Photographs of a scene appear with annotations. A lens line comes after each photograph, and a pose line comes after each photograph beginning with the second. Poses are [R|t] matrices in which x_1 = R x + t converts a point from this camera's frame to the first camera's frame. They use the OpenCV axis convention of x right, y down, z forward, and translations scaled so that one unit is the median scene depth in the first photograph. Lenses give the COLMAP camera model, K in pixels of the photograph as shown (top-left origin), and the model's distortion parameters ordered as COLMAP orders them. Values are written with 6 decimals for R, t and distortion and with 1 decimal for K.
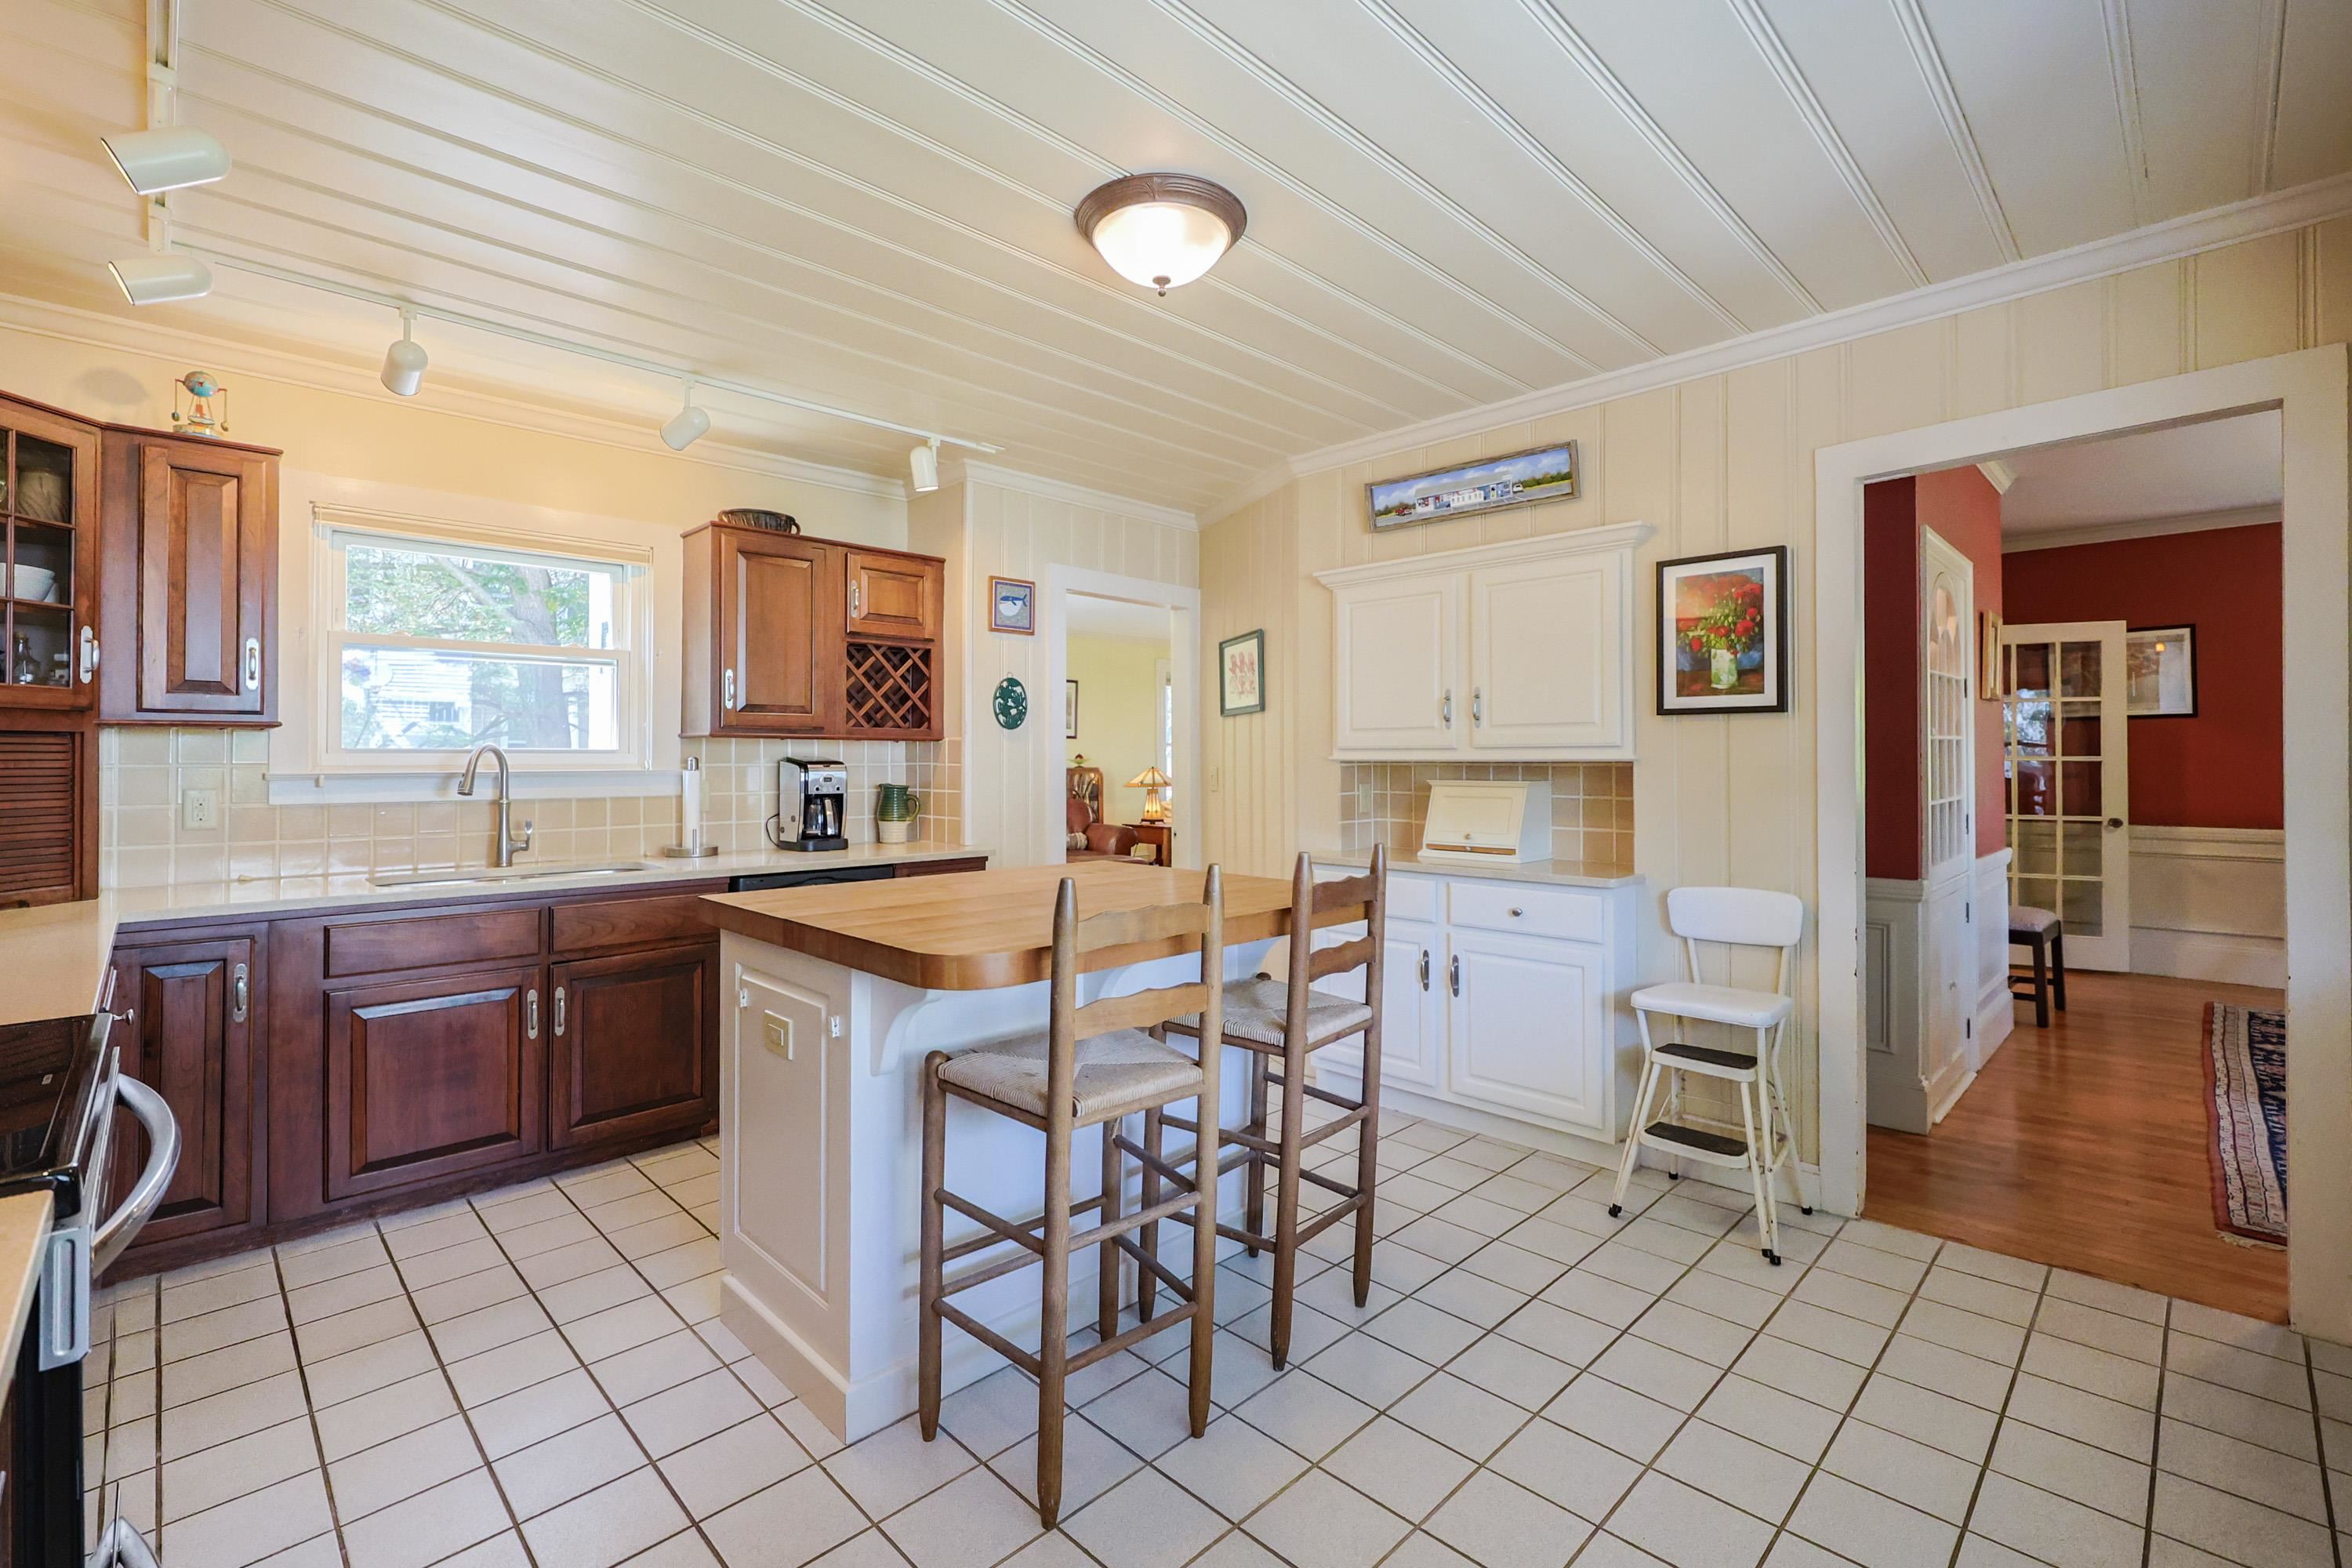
lens RADIAL K [[1027.1, 0, 1206.1], [0, 1027.1, 758.9], [0, 0, 1]] dist [-0.000975, 0.000594]
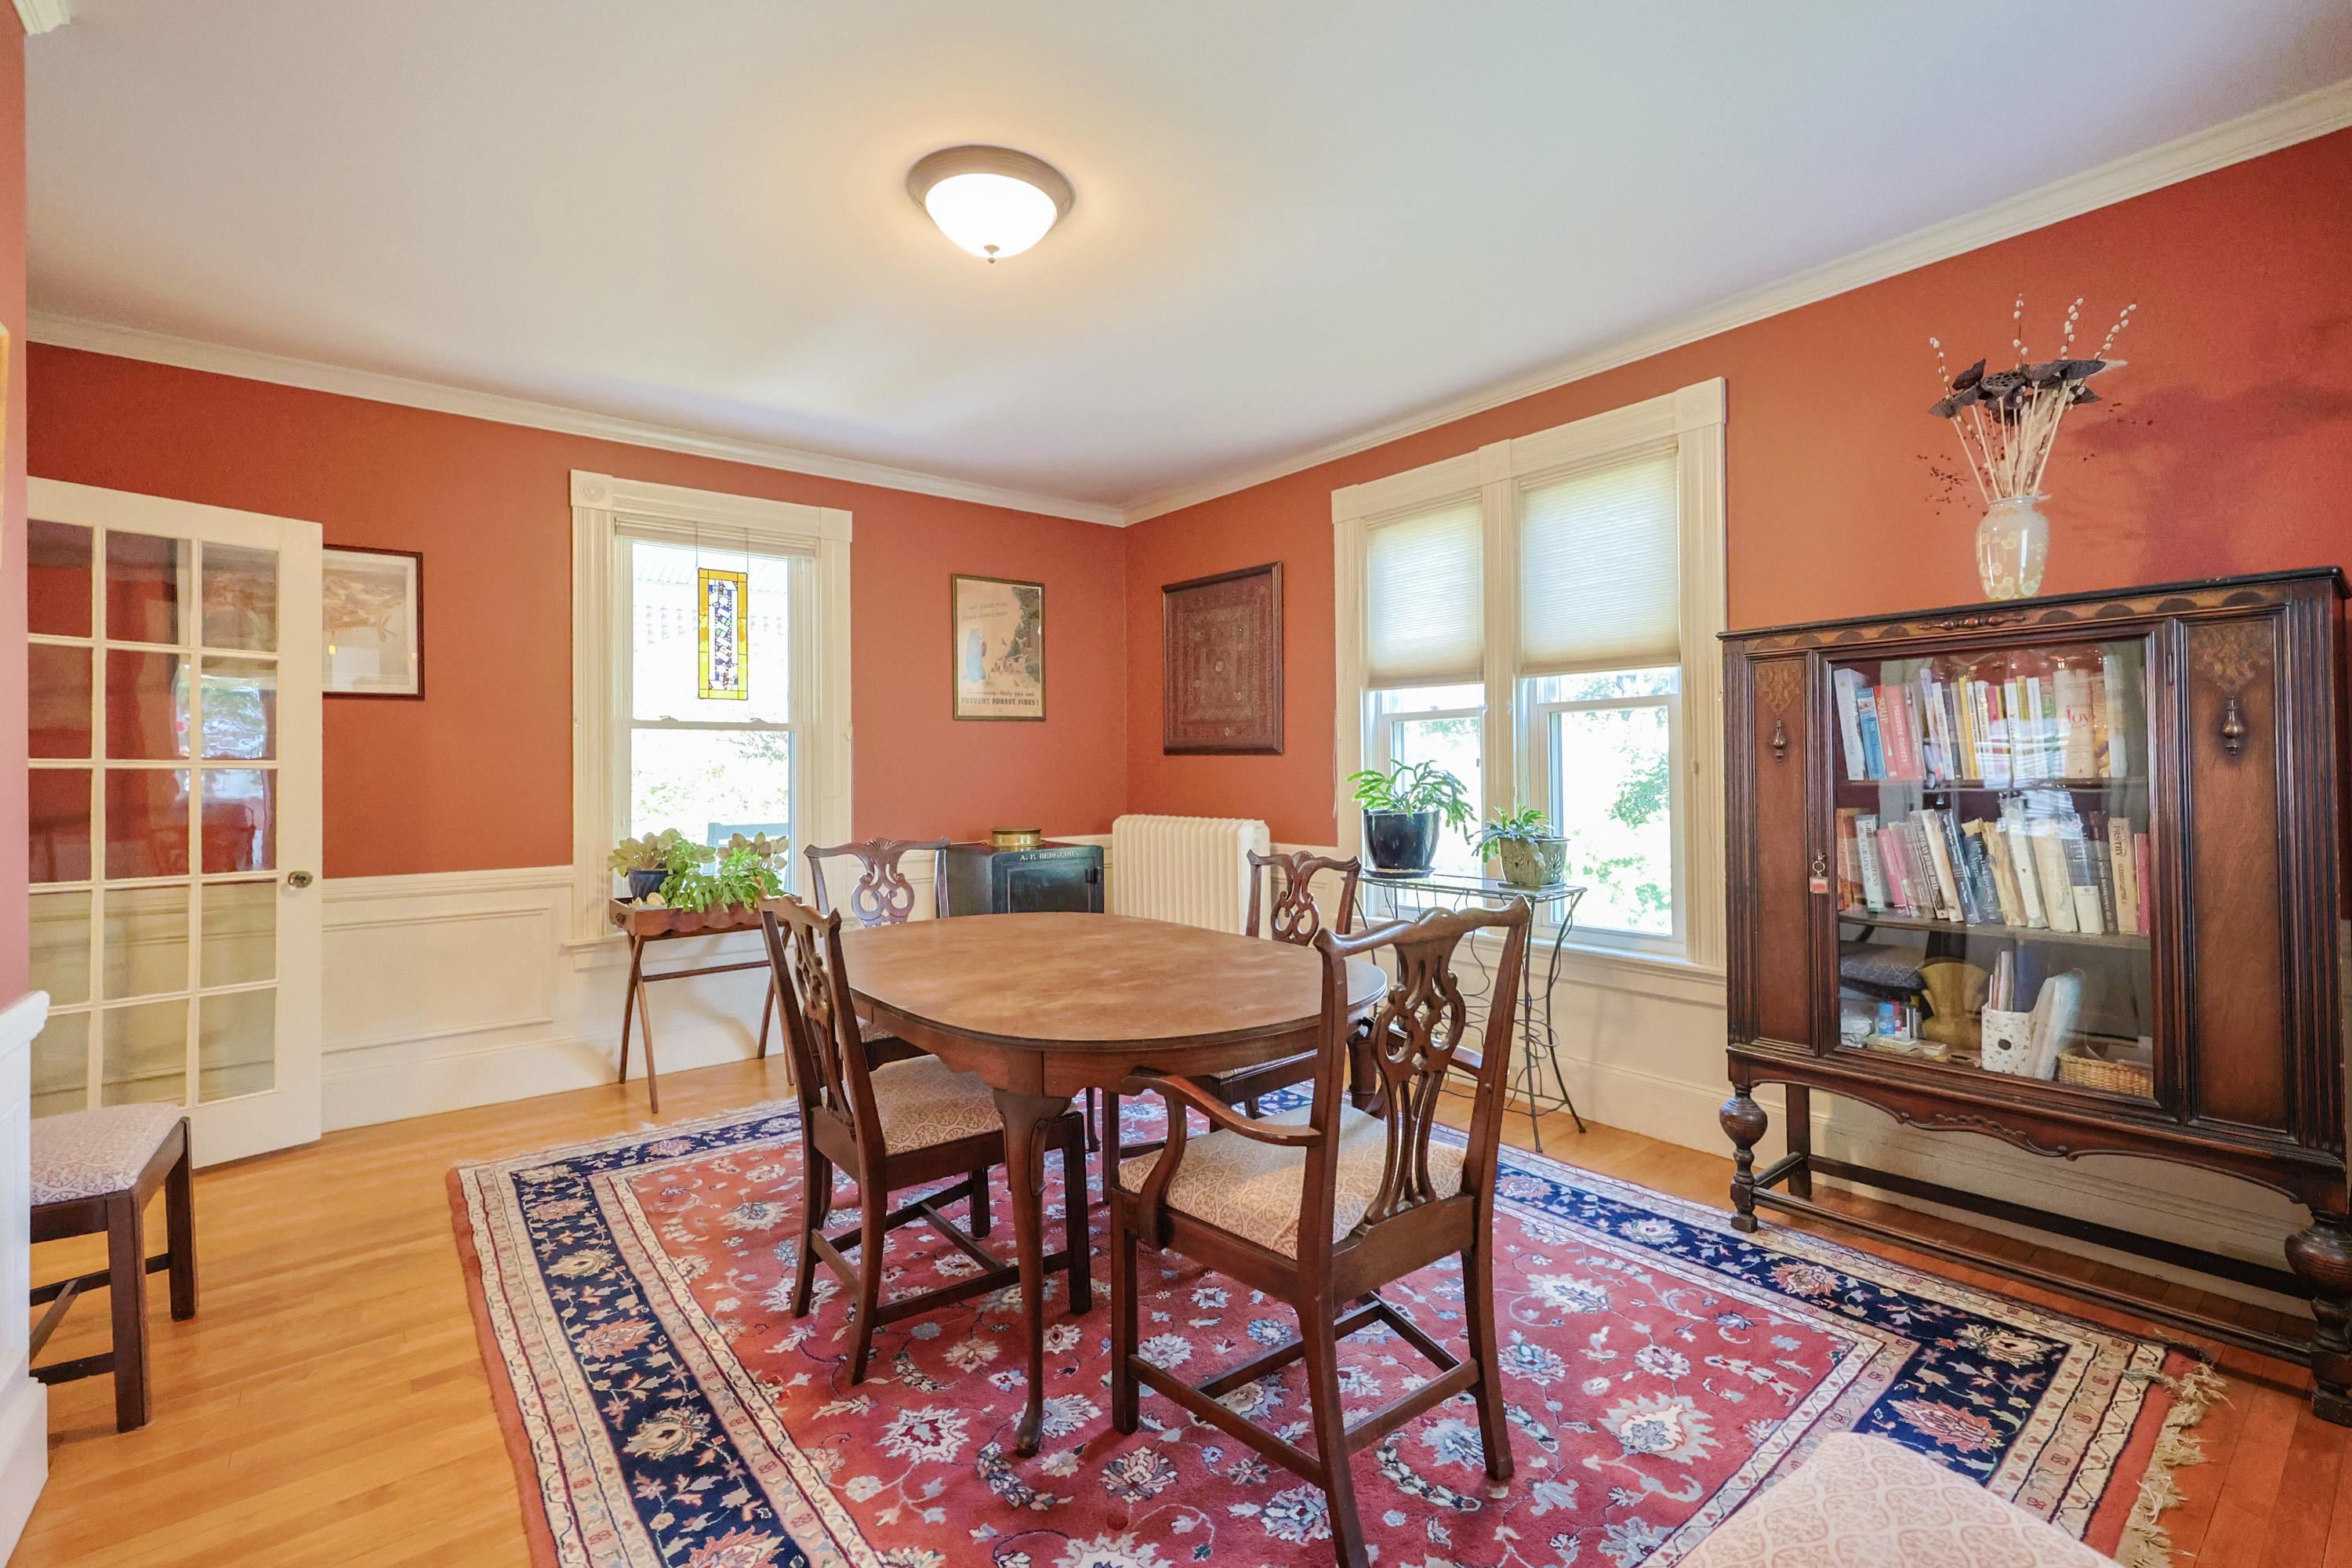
lens RADIAL K [[1027.1, 0, 1169.9], [0, 1027.1, 762.6], [0, 0, 1]] dist [-0.000975, 0.000594]
pose [[0.131637, 0.010813, 0.991239, 0.385751], [-0.001633, 0.999942, -0.010692, 0.003463], [-0.991297, -0.000211, 0.131647, 0.448702]]
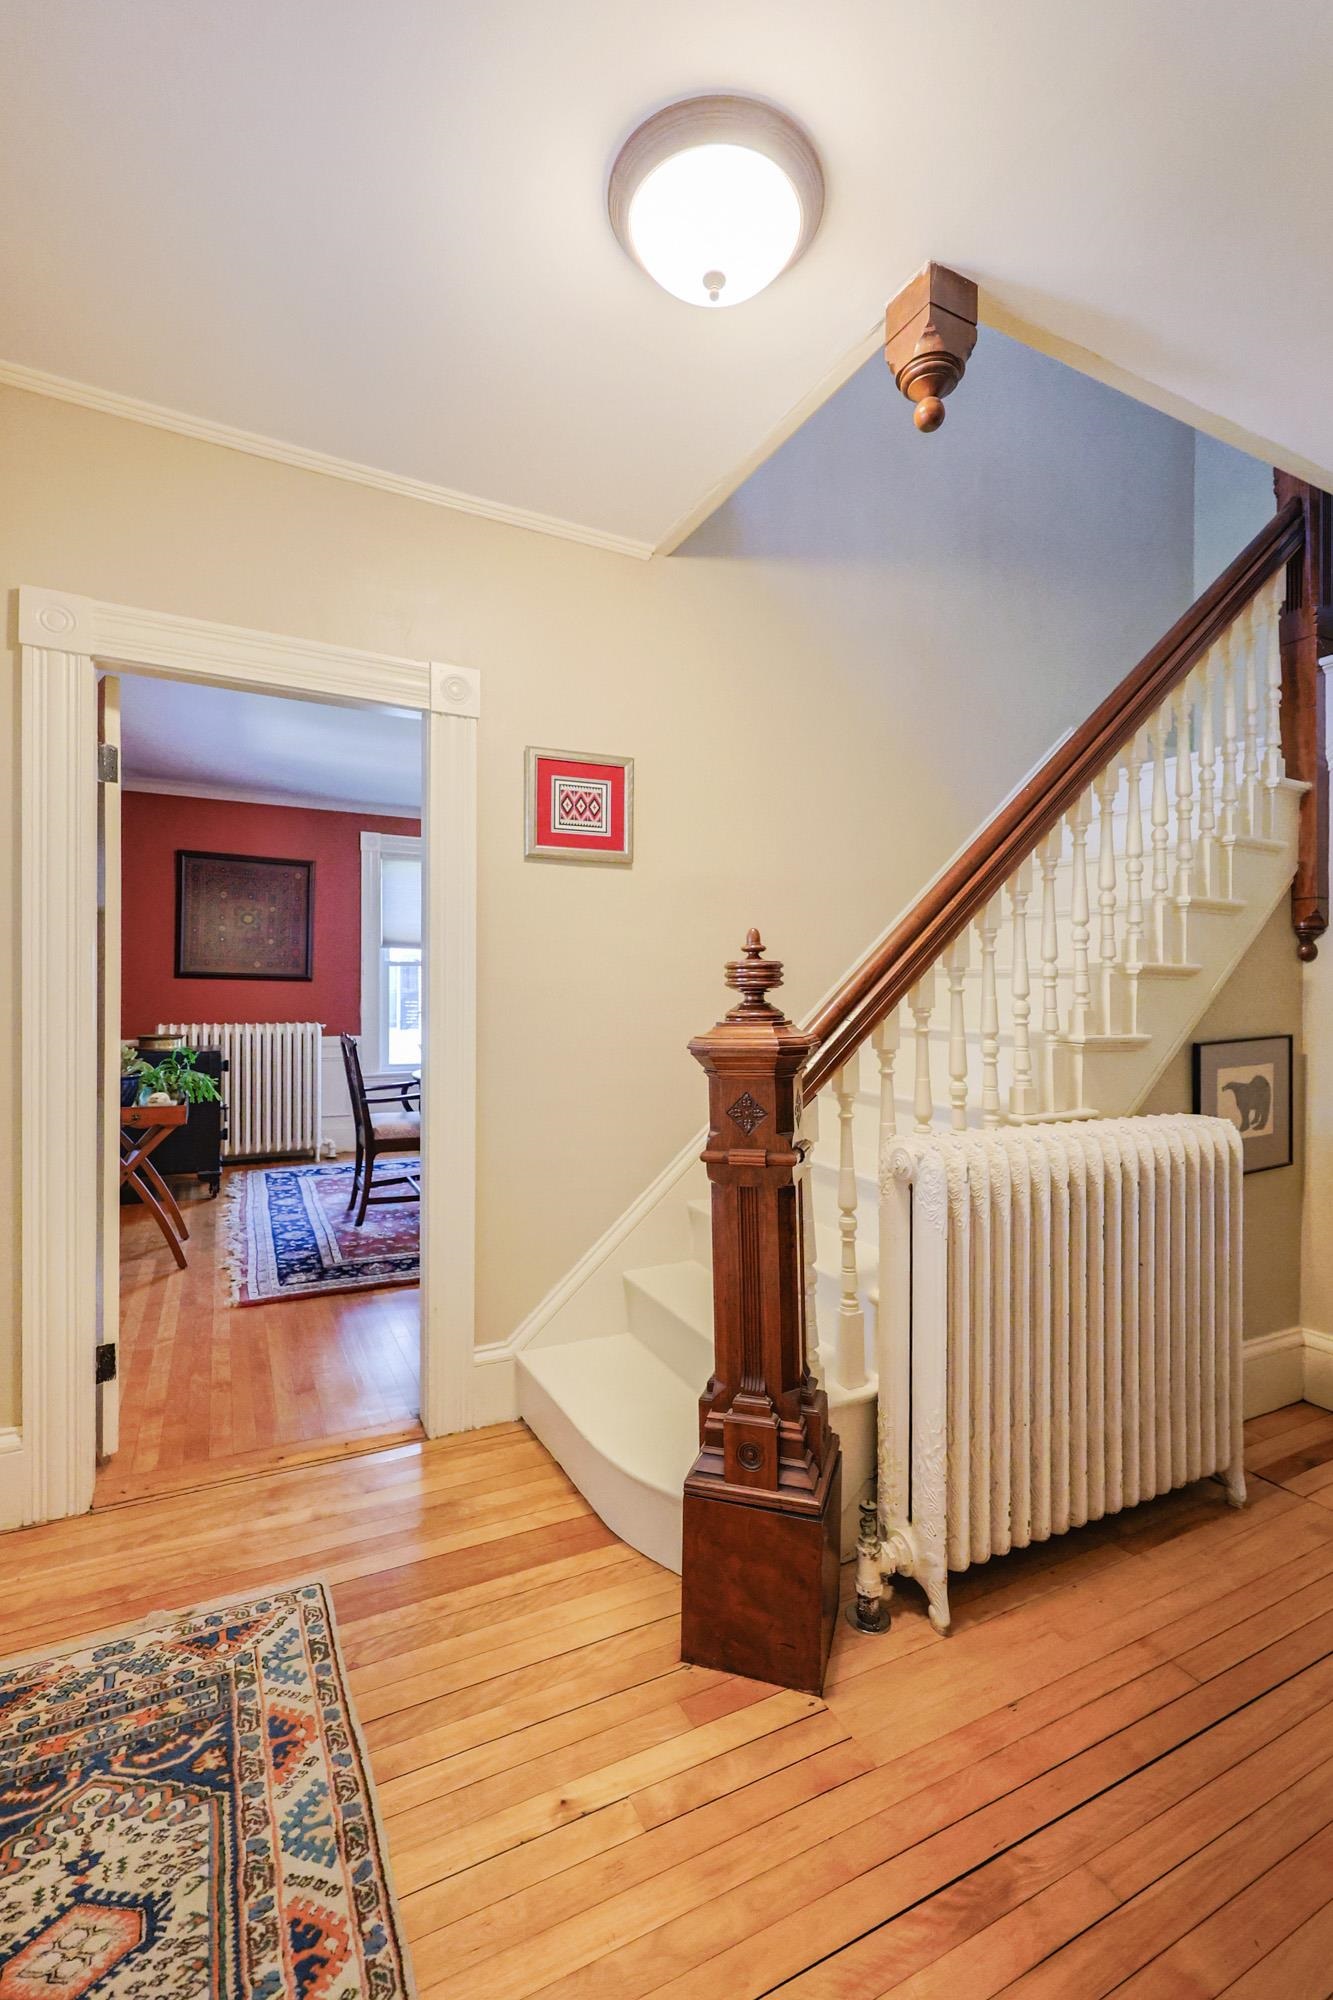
lens RADIAL K [[873.4, 0, 660.3], [0, 873.4, 992.1], [0, 0, 1]] dist [-0.000975, 0.000594]
pose [[-0.944414, -0.004412, 0.328729, 0.417931], [-0.007130, 0.999950, -0.007064, 0.006265], [-0.328681, -0.009015, -0.944398, 1.362961]]
